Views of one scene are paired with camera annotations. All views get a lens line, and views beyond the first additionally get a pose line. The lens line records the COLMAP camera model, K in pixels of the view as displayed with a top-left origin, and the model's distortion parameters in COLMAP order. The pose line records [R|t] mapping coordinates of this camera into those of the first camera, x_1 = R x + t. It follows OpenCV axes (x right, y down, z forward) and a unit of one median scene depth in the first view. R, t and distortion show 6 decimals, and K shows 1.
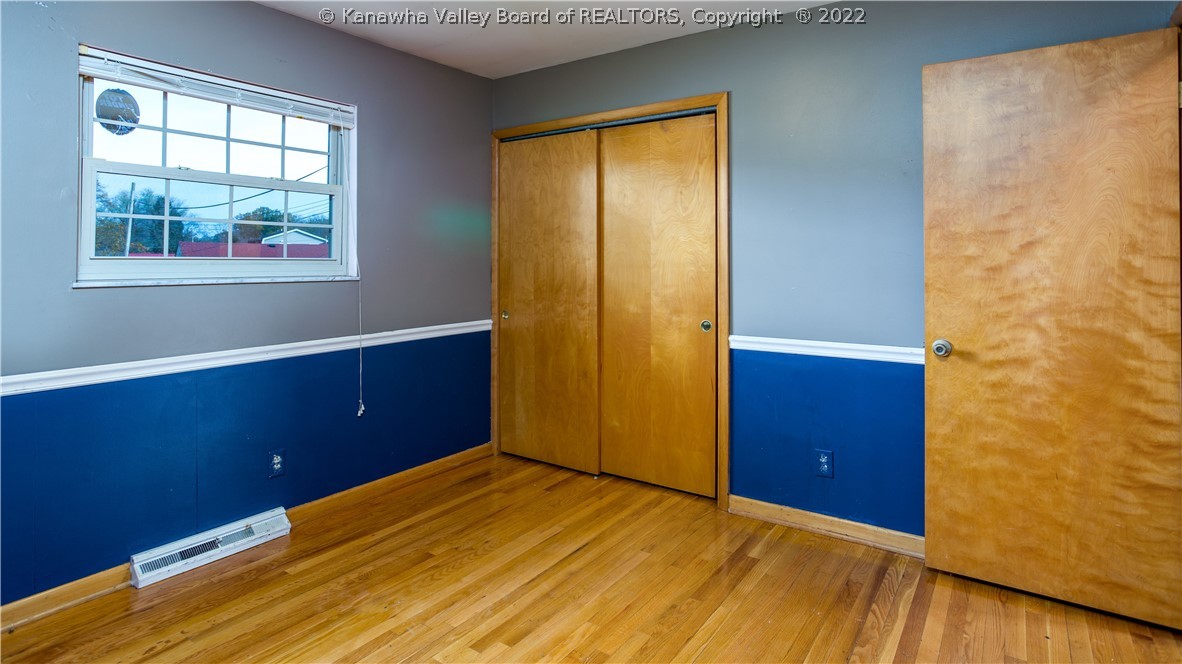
lens RADIAL K [[637.0, 0, 590.2], [0, 637.0, 307.9], [0, 0, 1]] dist [-0.002144, -0.000429]
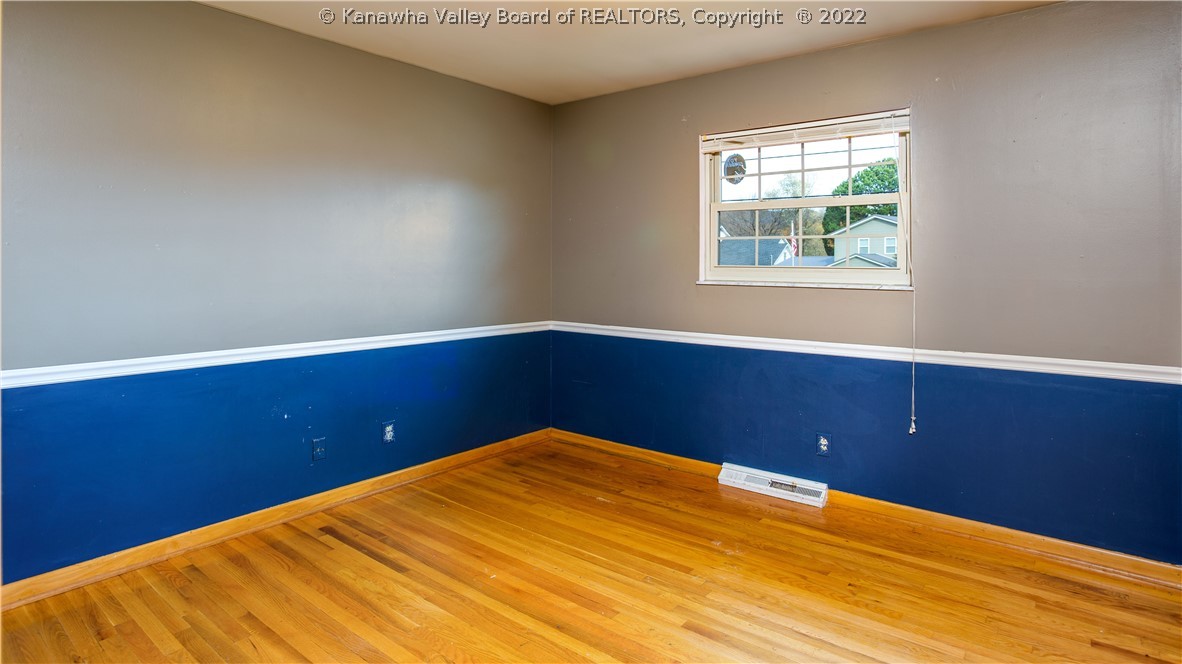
lens RADIAL K [[639.1, 0, 591.0], [0, 639.1, 332.0], [0, 0, 1]] dist [-0.000479, -0.000061]
pose [[-0.068875, 0.103048, -0.992289, 0.771447], [-0.080640, 0.990821, 0.108493, -0.058319], [0.994361, 0.087490, -0.059933, 0.733107]]
